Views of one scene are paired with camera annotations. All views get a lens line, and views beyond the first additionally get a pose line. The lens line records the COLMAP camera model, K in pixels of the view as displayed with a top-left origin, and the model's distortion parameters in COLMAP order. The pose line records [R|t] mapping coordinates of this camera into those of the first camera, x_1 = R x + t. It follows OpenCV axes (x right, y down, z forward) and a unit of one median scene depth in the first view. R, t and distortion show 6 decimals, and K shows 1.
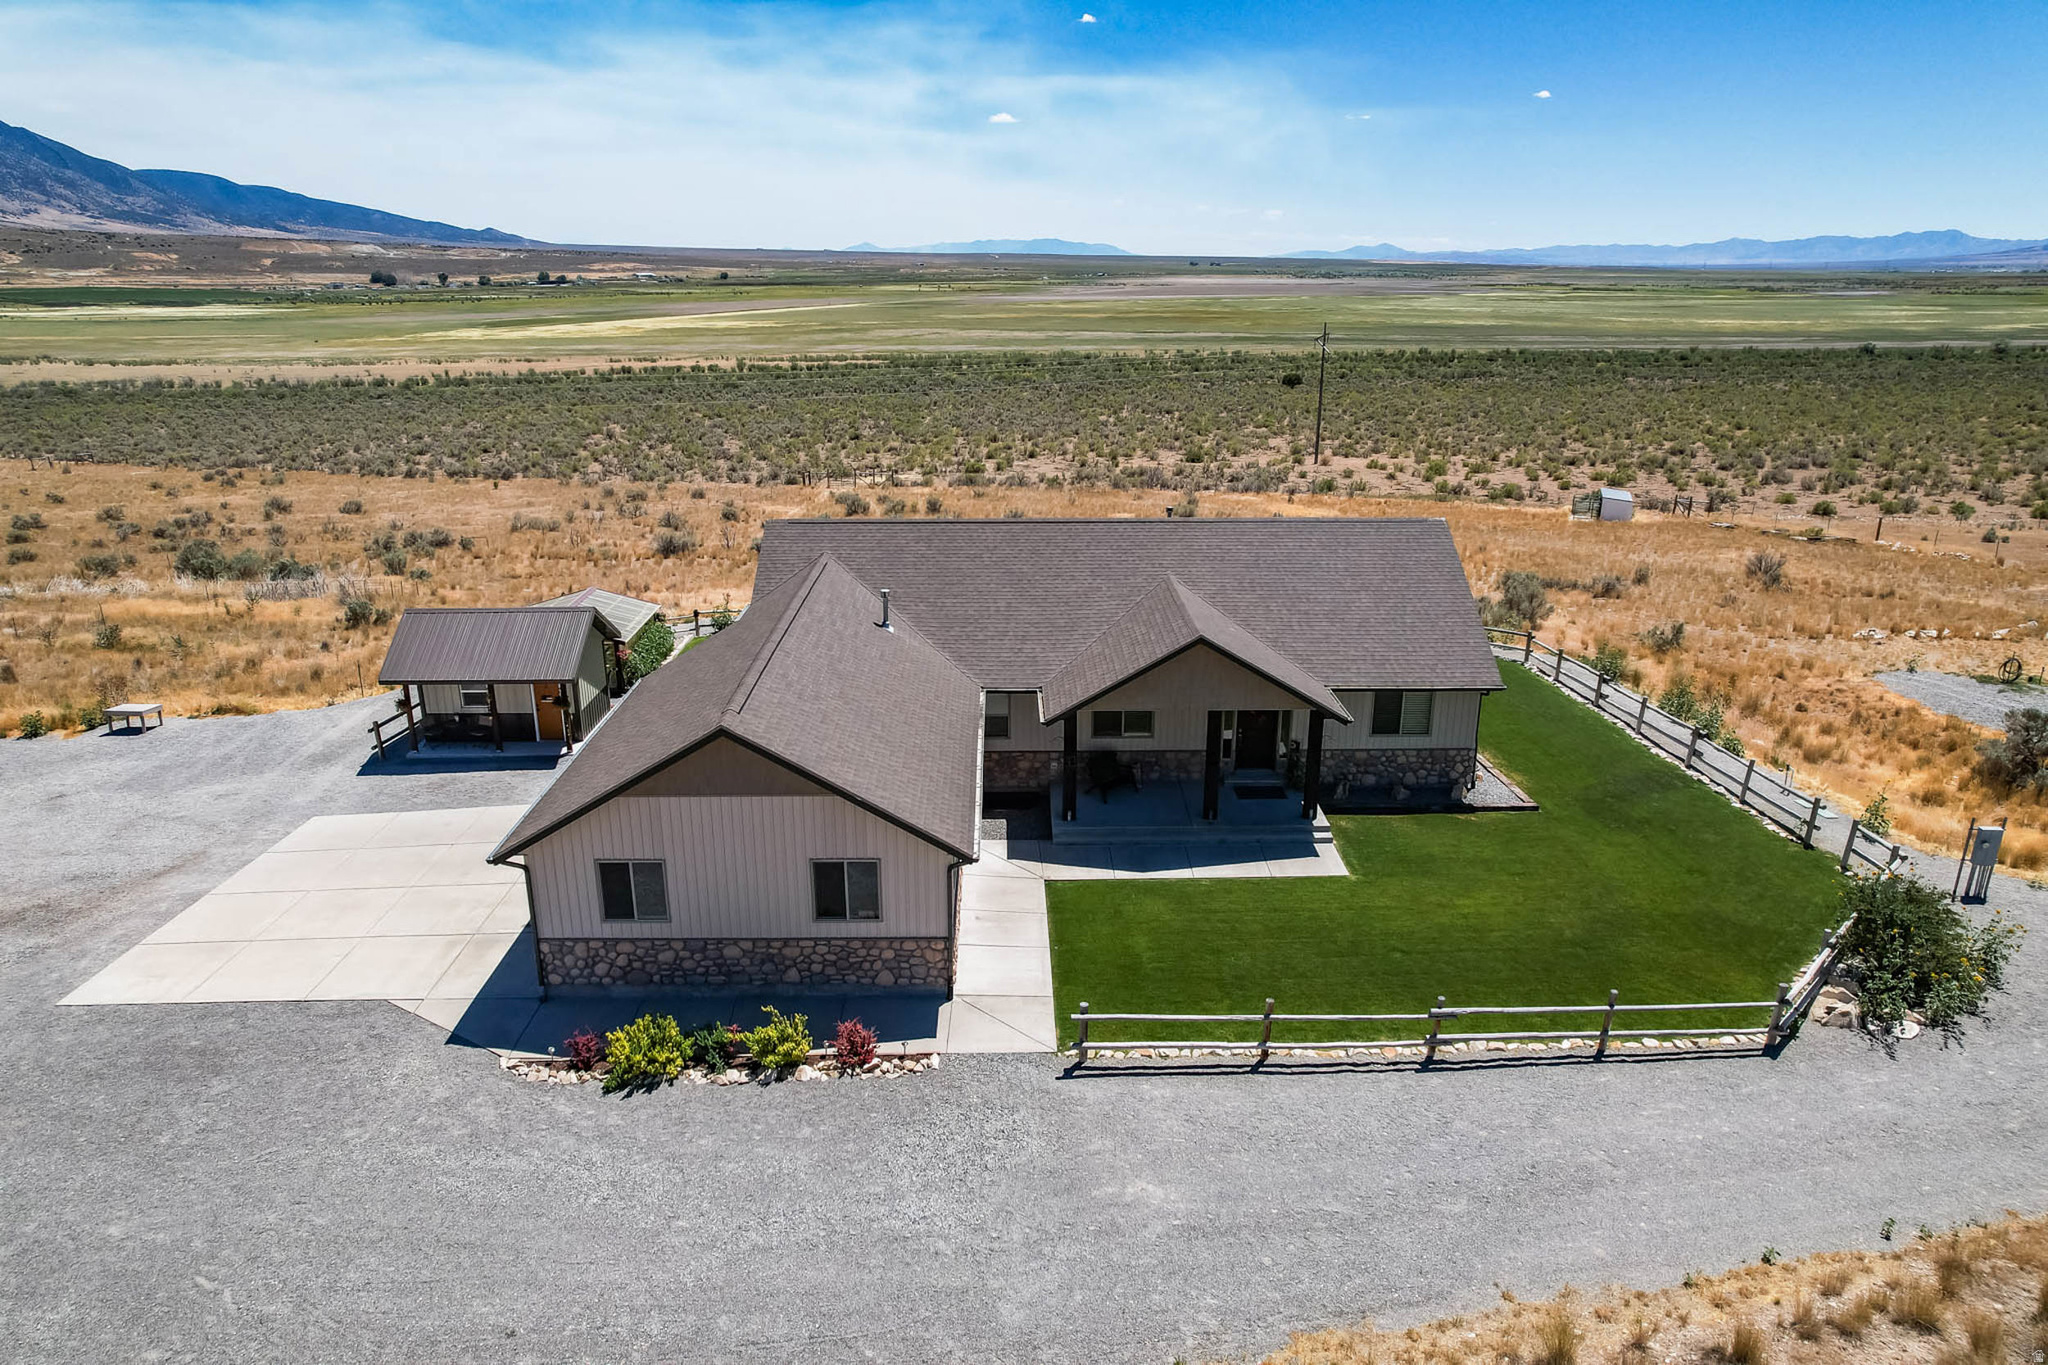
lens RADIAL K [[1311.9, 0, 1019.5], [0, 1311.9, 682.1], [0, 0, 1]] dist [-0.087557, 0.077923]
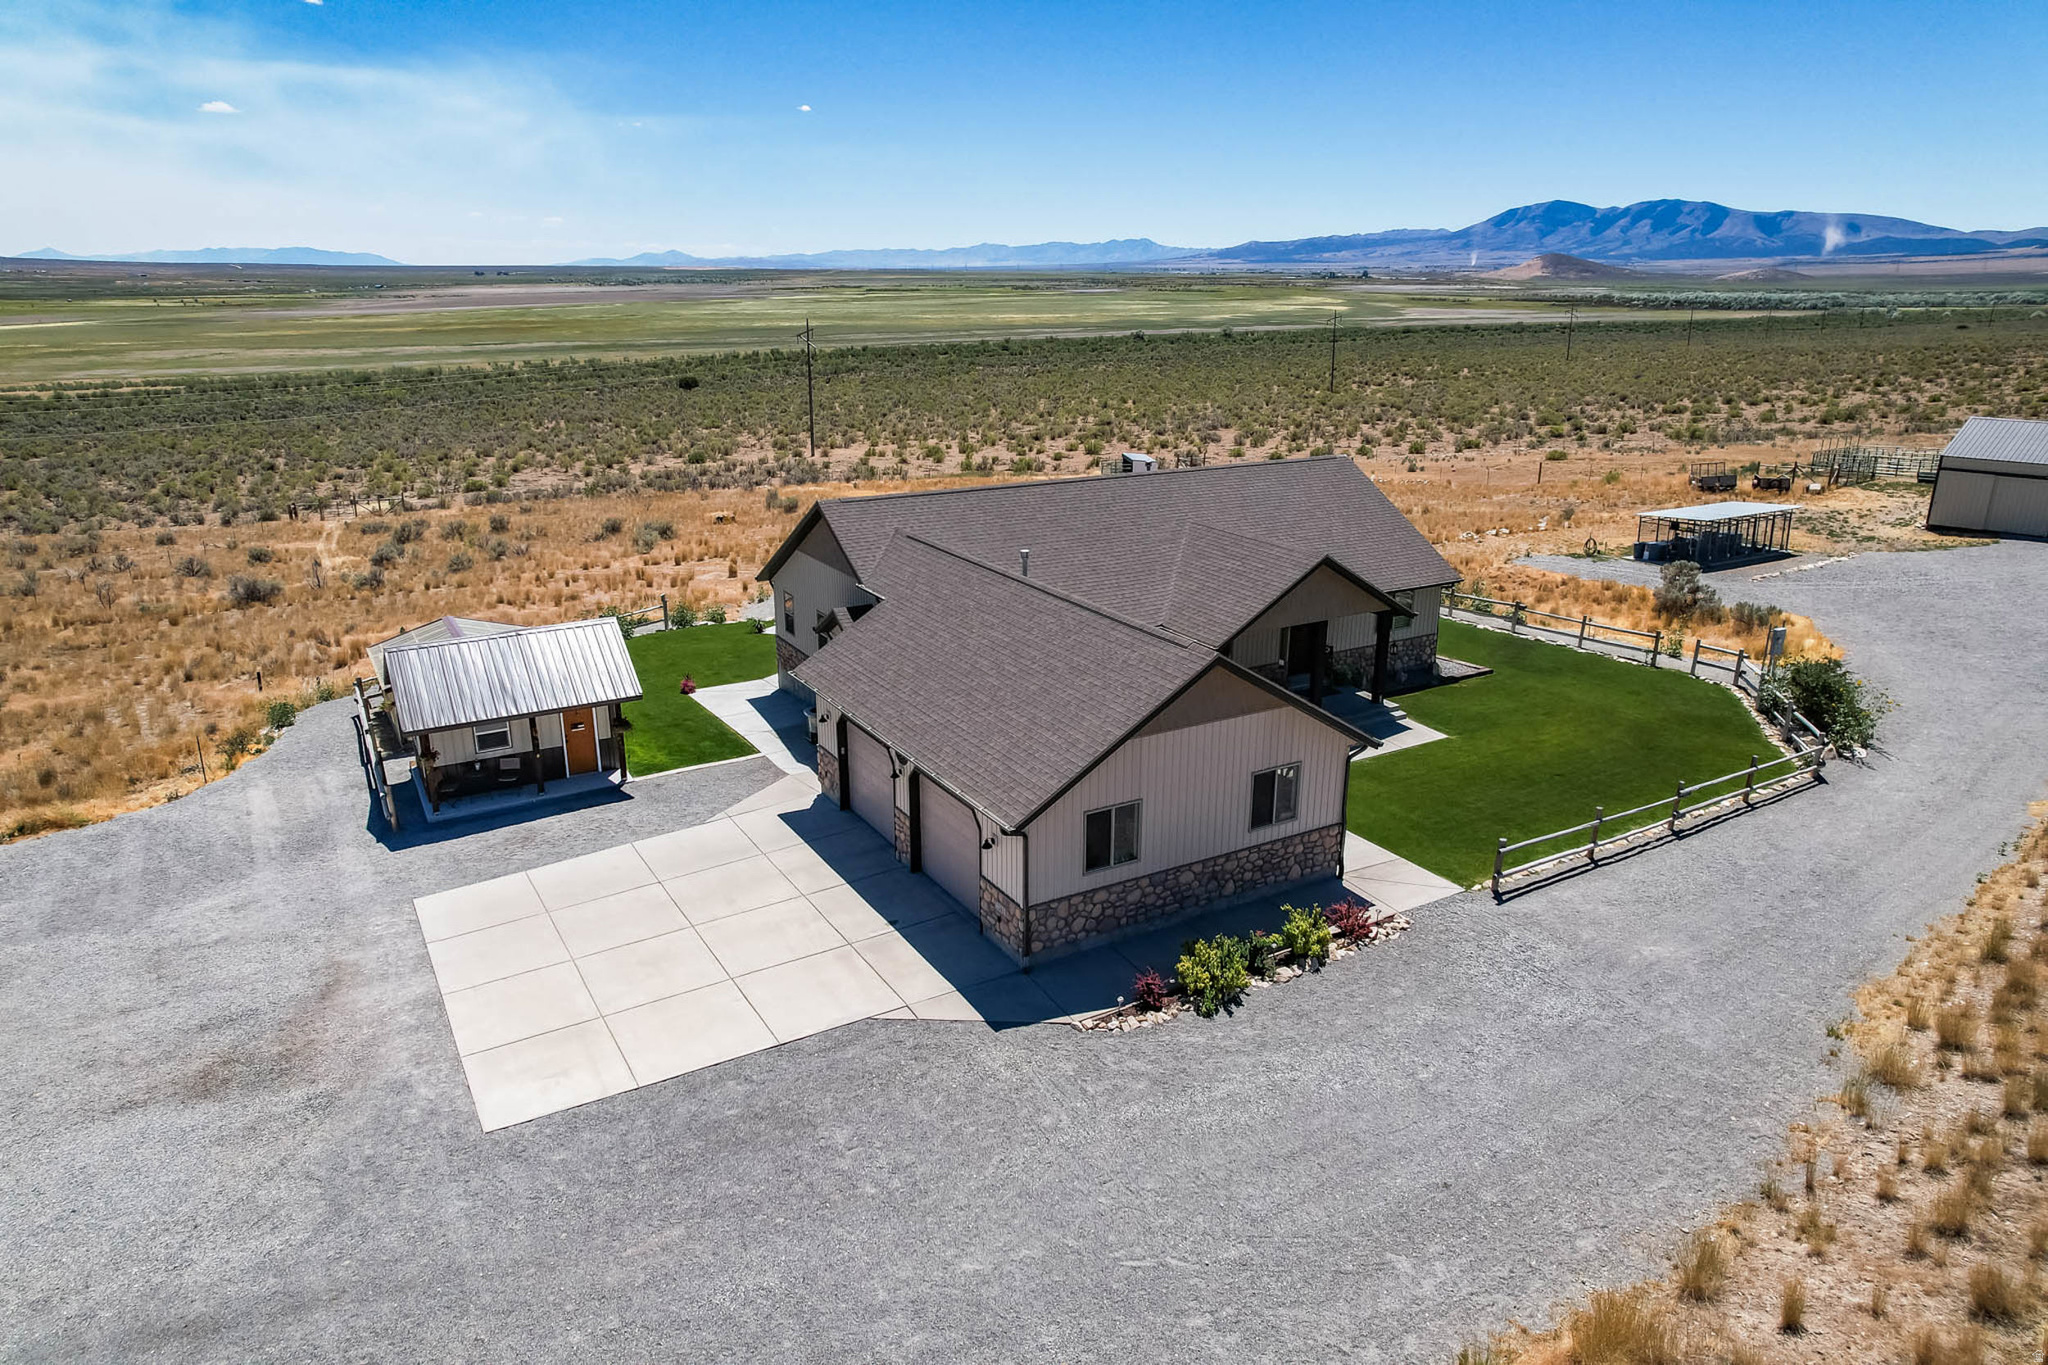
lens RADIAL K [[1311.9, 0, 1019.5], [0, 1311.9, 682.1], [0, 0, 1]] dist [-0.087557, 0.077923]
pose [[0.872184, -0.144777, 0.467264, -0.430380], [0.146959, 0.988625, 0.032004, -0.000855], [-0.466582, 0.040755, 0.883538, 0.067666]]
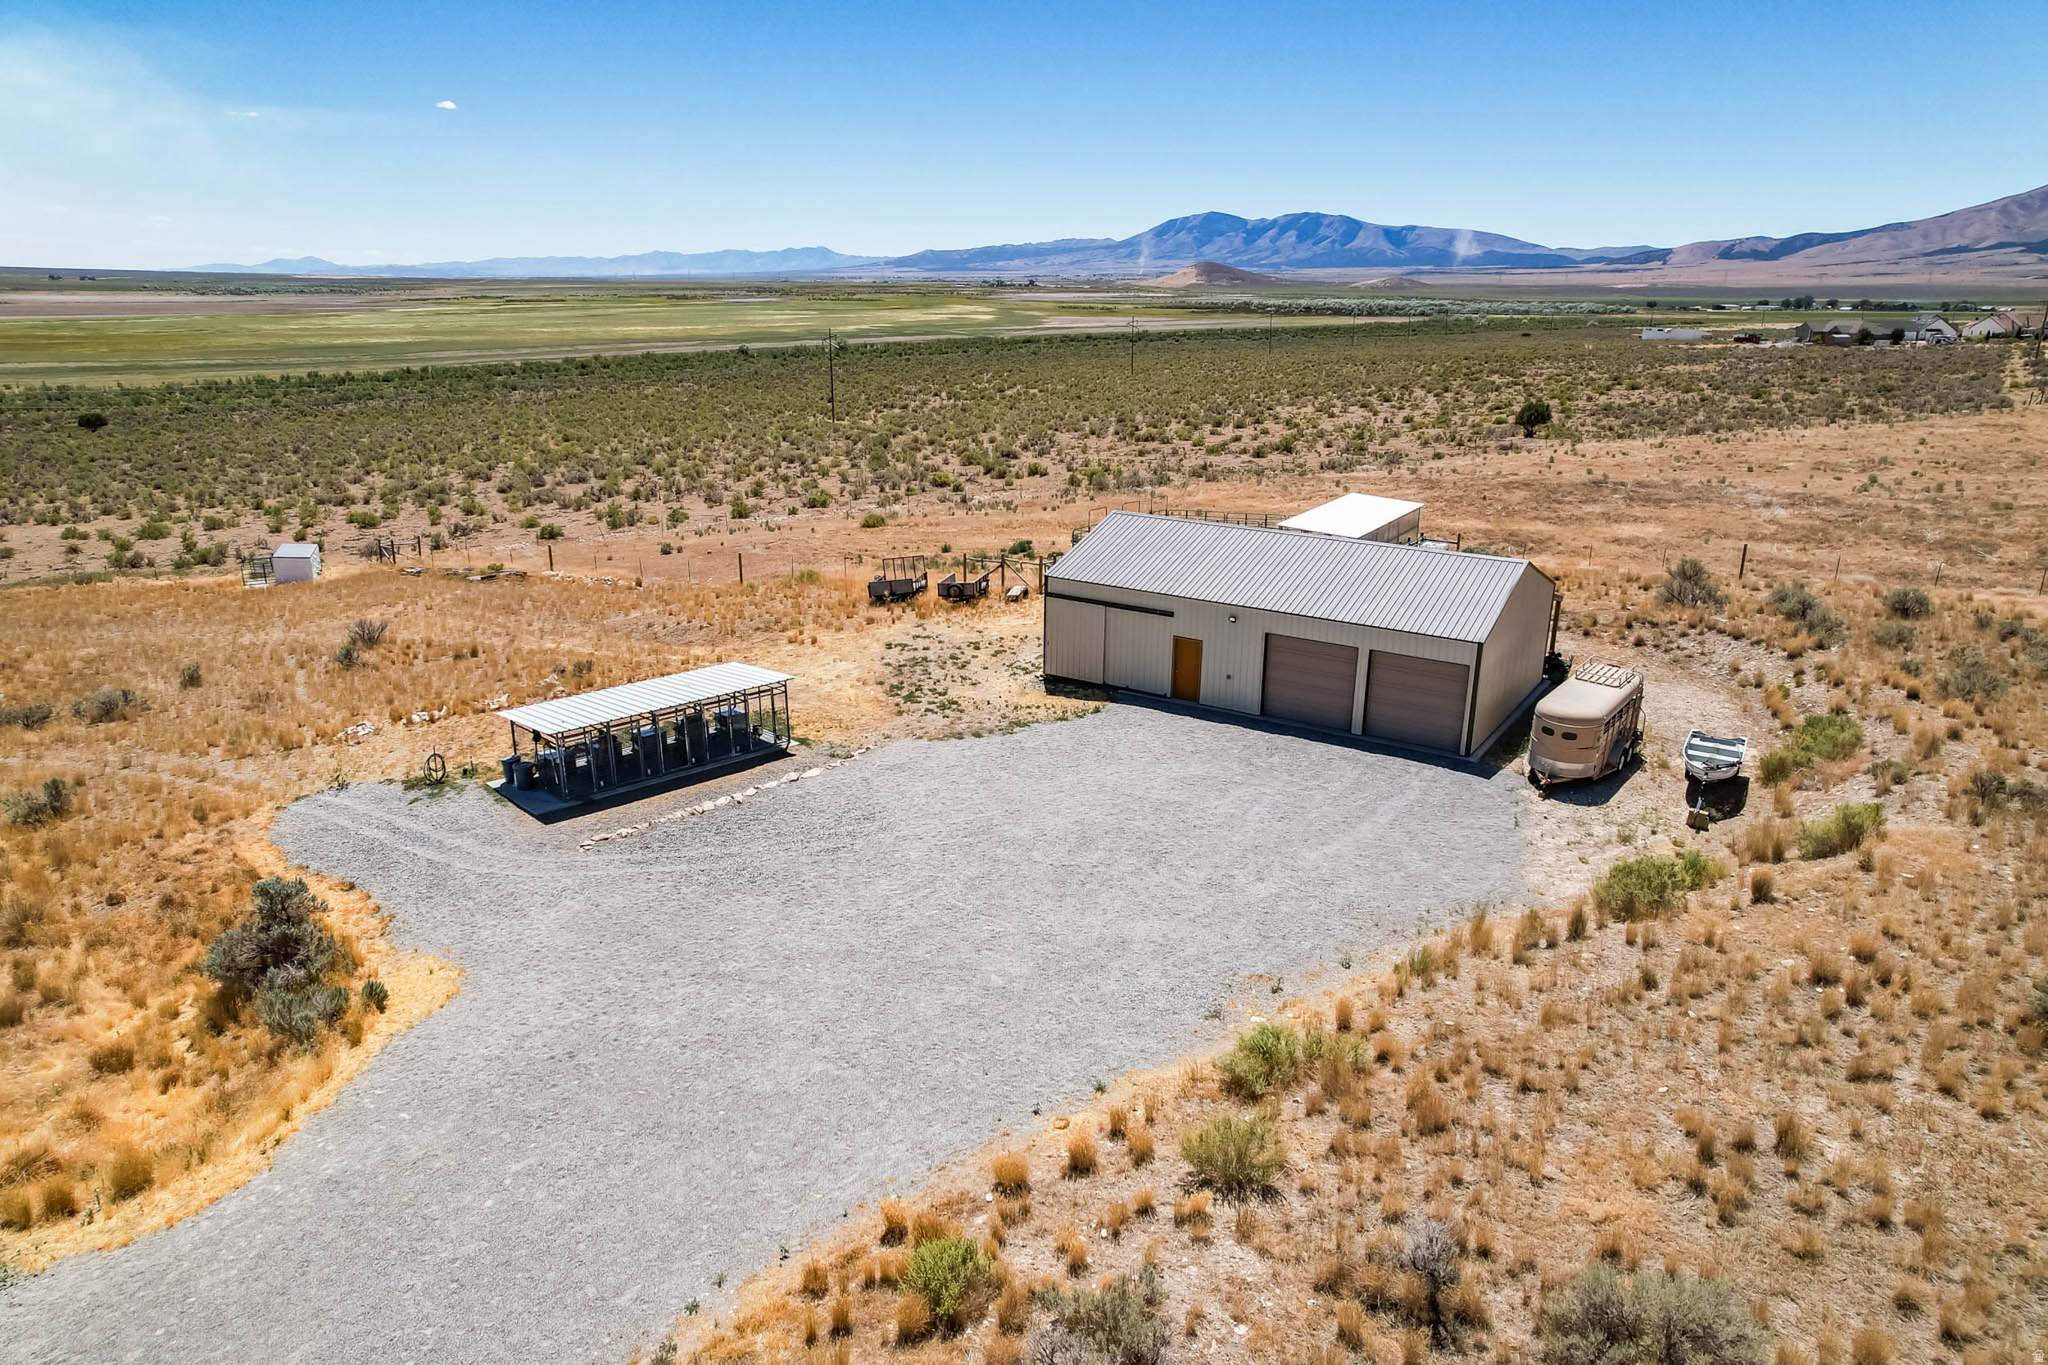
lens RADIAL K [[1311.9, 0, 1019.5], [0, 1311.9, 682.1], [0, 0, 1]] dist [-0.087557, 0.077923]
pose [[0.734759, -0.192641, 0.650398, 0.522886], [0.198388, 0.977930, 0.065532, -0.044988], [-0.648668, 0.080881, 0.756761, 0.111593]]
